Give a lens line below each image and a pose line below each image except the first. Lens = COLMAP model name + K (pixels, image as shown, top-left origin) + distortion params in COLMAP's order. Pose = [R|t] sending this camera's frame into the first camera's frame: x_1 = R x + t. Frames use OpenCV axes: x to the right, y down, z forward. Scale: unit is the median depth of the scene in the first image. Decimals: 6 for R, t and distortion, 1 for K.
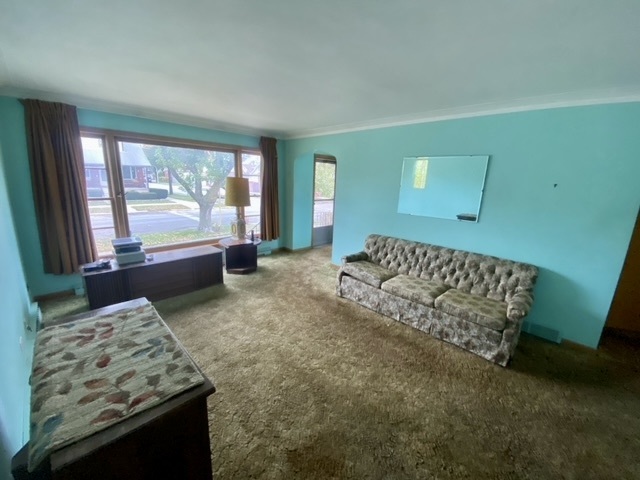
lens RADIAL K [[259.4, 0, 317.1], [0, 259.4, 240.5], [0, 0, 1]] dist [0.019957, -0.019523]
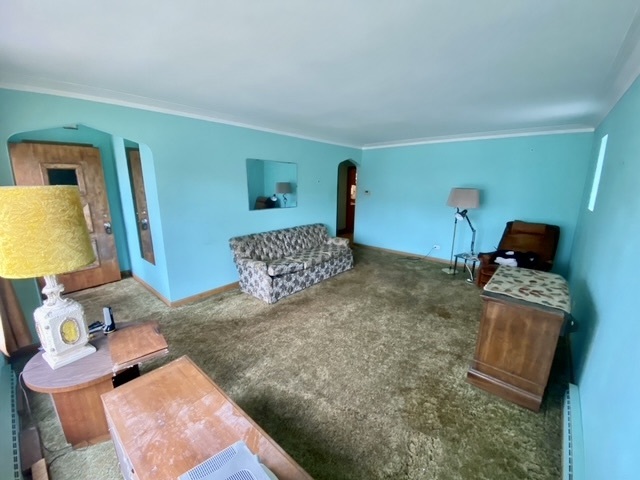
lens RADIAL K [[259.4, 0, 317.1], [0, 259.4, 240.5], [0, 0, 1]] dist [0.019957, -0.019523]
pose [[-0.060852, -0.259239, 0.963894, -0.903210], [0.216991, 0.939153, 0.266284, -0.254414], [-0.974275, 0.225360, -0.000897, 0.895942]]
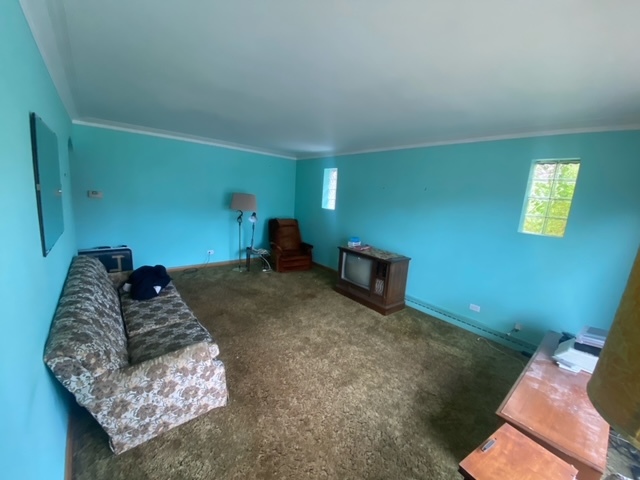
lens RADIAL K [[259.4, 0, 317.1], [0, 259.4, 240.5], [0, 0, 1]] dist [0.019957, -0.019523]
pose [[-0.990187, -0.121828, 0.068465, -0.117739], [-0.084481, 0.912097, 0.401175, -0.378086], [-0.111321, 0.391454, -0.913439, 1.540504]]
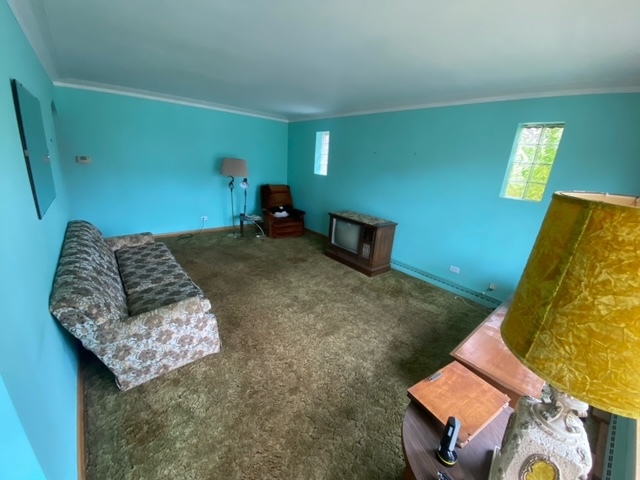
lens RADIAL K [[259.4, 0, 317.1], [0, 259.4, 240.5], [0, 0, 1]] dist [0.019957, -0.019523]
pose [[-0.990746, -0.127019, 0.047835, -0.163197], [-0.084986, 0.855346, 0.511039, -0.388860], [-0.105828, 0.502244, -0.858226, 1.573594]]
